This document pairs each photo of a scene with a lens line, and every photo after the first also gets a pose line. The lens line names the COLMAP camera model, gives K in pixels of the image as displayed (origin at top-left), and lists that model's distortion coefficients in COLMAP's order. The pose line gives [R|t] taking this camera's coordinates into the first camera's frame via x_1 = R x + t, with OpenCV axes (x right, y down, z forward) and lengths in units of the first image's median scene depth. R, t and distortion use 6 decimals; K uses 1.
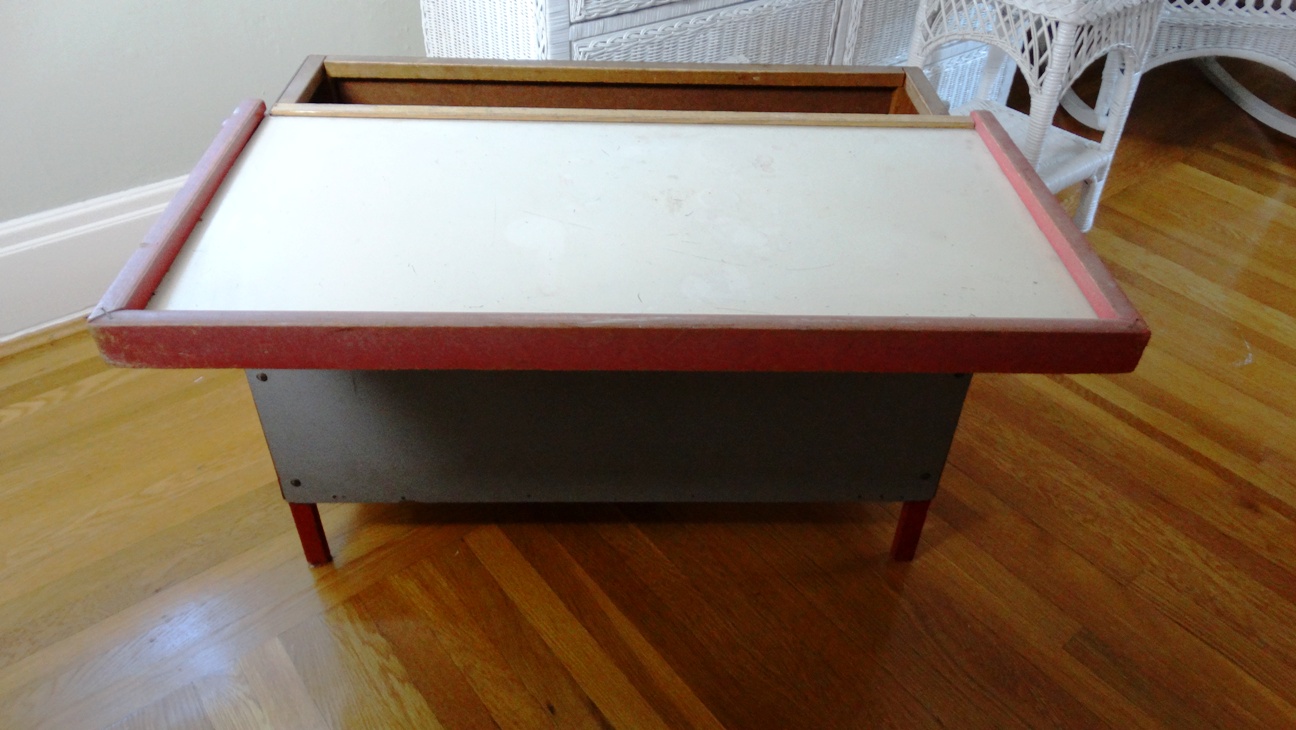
lens RADIAL K [[935.7, 0, 651.3], [0, 935.7, 362.8], [0, 0, 1]] dist [0.007156, -0.015604]
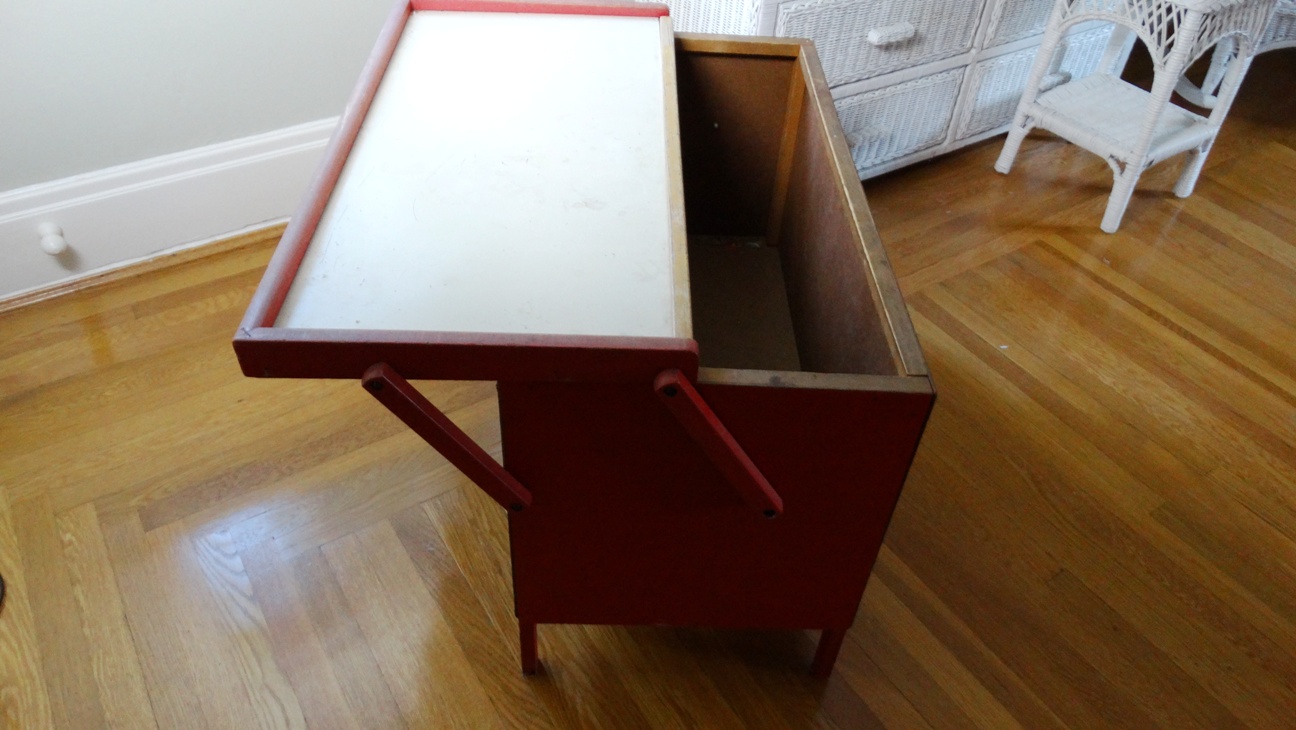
lens RADIAL K [[935.7, 0, 636.5], [0, 935.7, 364.0], [0, 0, 1]] dist [0.007156, -0.015604]
pose [[0.995375, 0.078060, -0.055985, -0.134402], [-0.075343, 0.995948, 0.049104, 0.063503], [0.059591, -0.044659, 0.997223, -0.201674]]
